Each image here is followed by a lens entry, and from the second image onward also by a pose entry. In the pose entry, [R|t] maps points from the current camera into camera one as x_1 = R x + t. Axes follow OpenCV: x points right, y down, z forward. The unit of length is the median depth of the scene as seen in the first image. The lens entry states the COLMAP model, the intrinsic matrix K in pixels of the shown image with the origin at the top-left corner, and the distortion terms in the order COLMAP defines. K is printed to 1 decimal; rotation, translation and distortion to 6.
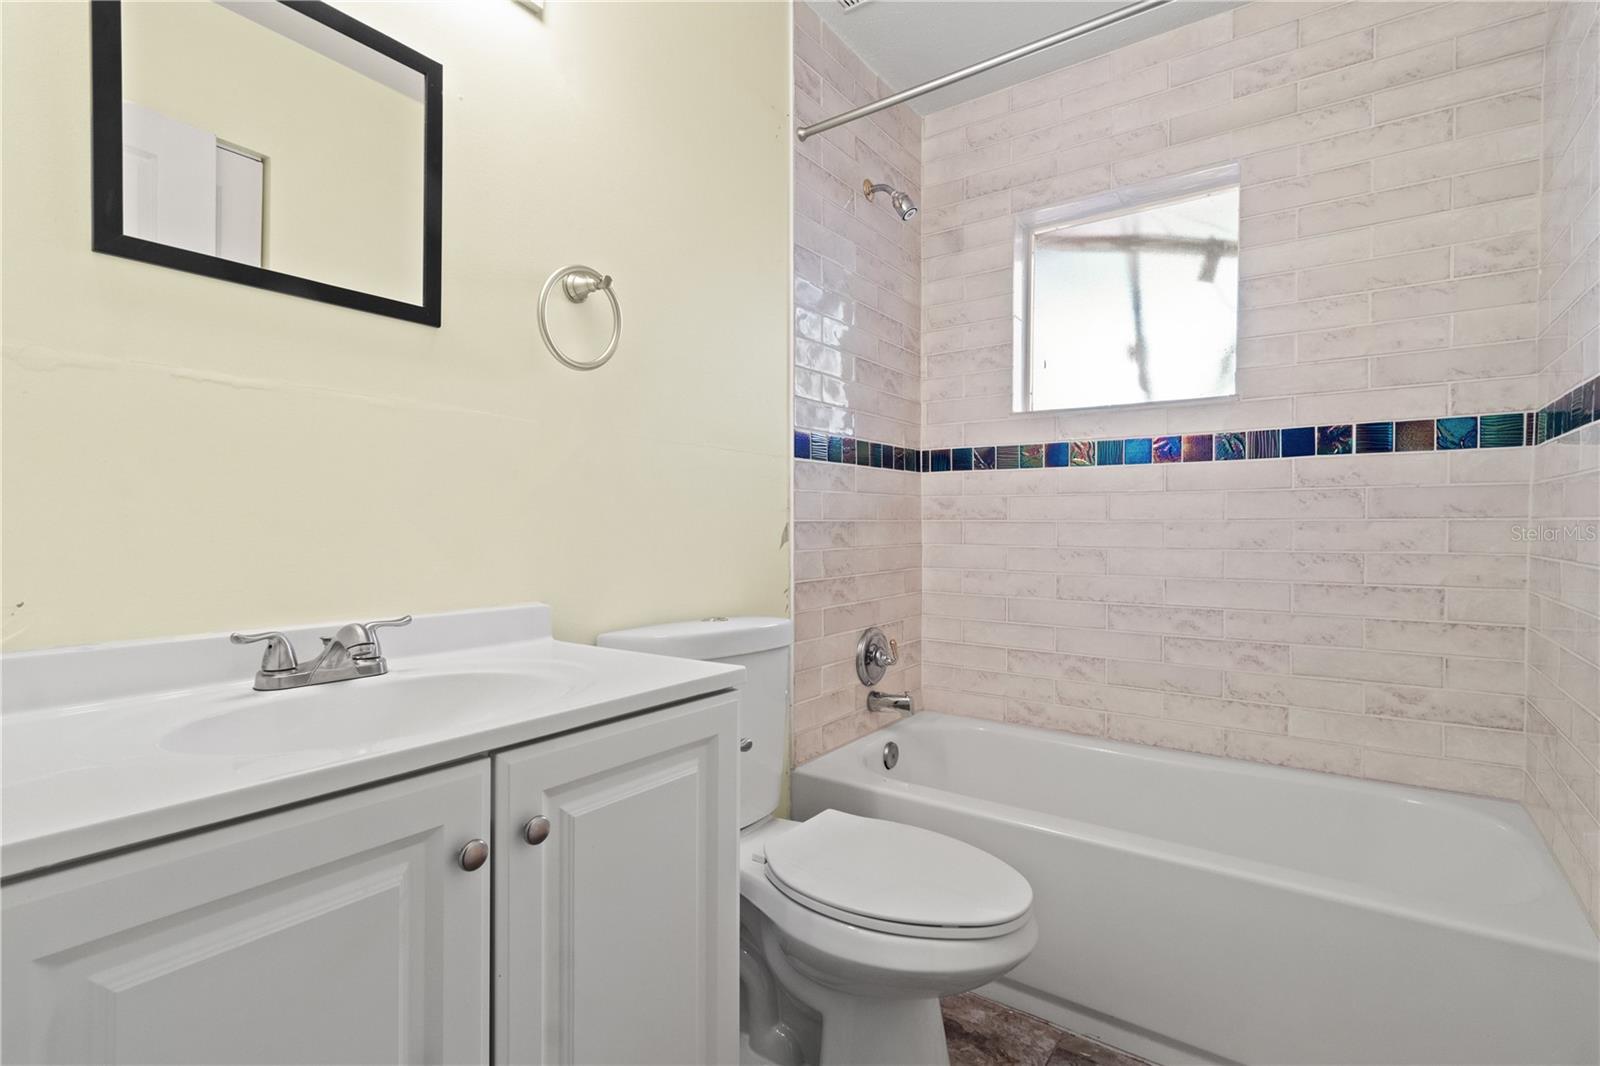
lens RADIAL K [[760.1, 0, 798.3], [0, 760.1, 535.6], [0, 0, 1]] dist [-0.013203, 0.003726]
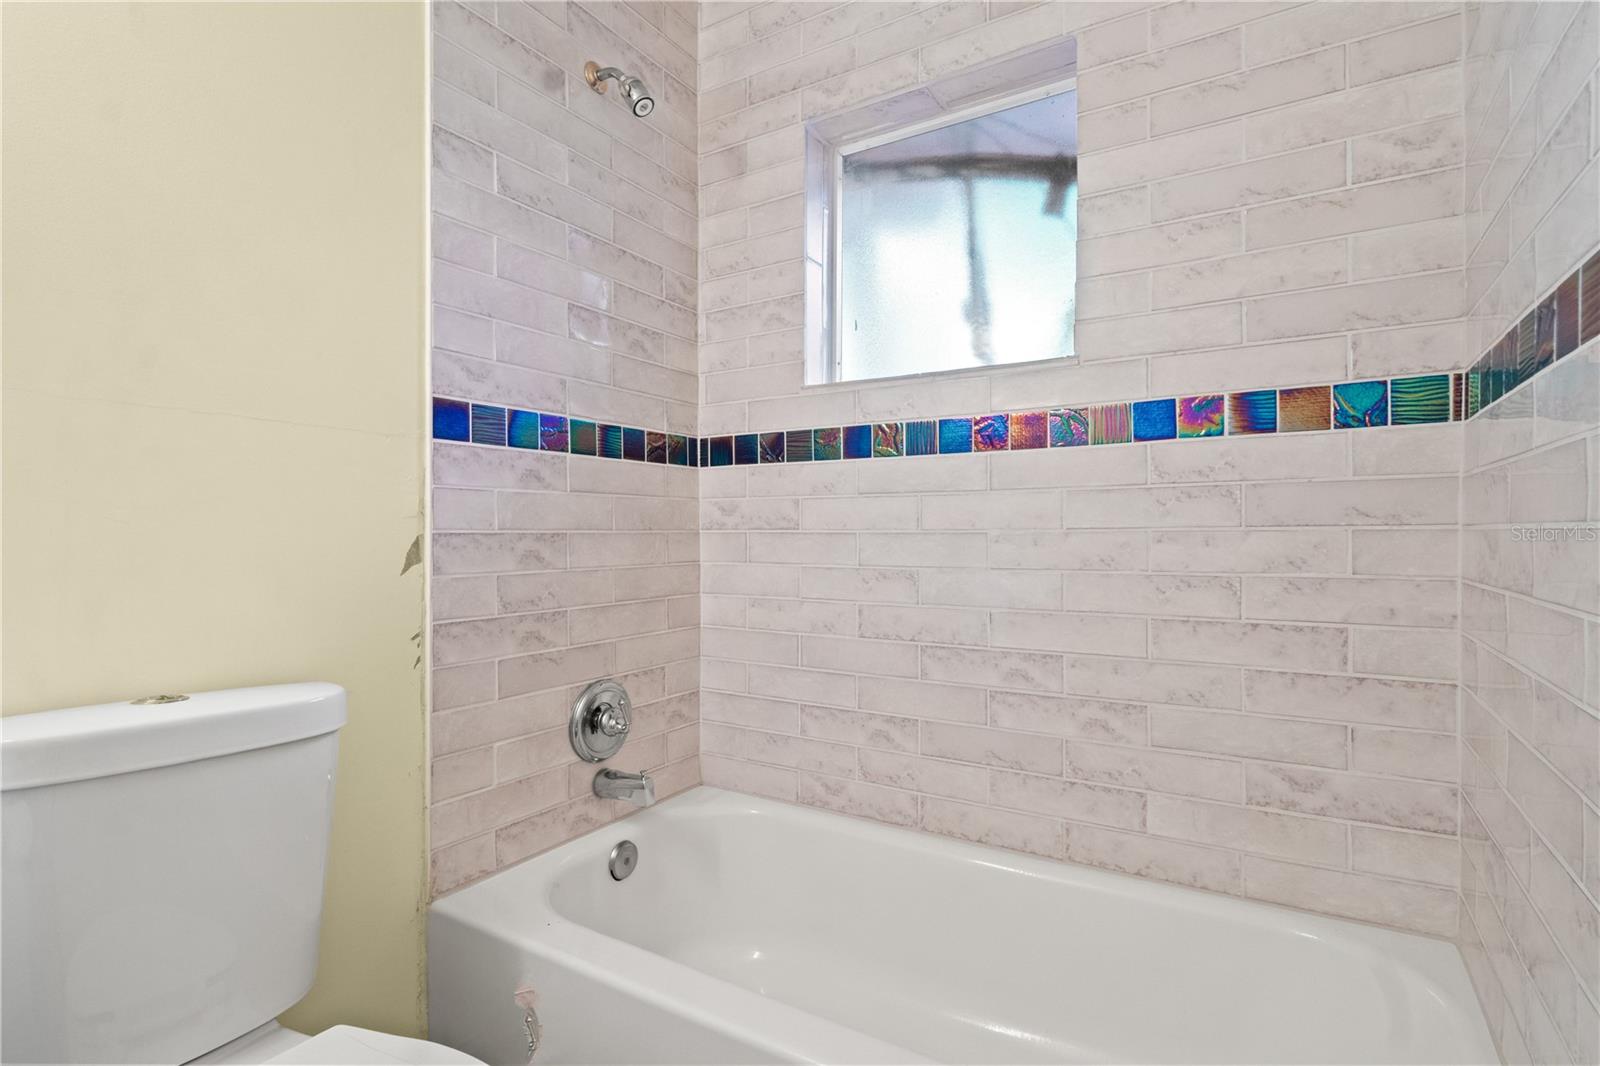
lens RADIAL K [[793.3, 0, 798.5], [0, 793.3, 531.5], [0, 0, 1]] dist [-0.010301, -0.001729]
pose [[0.997502, -0.001860, 0.070614, 0.262380], [0.003254, 0.999802, -0.019625, -0.004824], [-0.070564, 0.019806, 0.997311, 0.269380]]
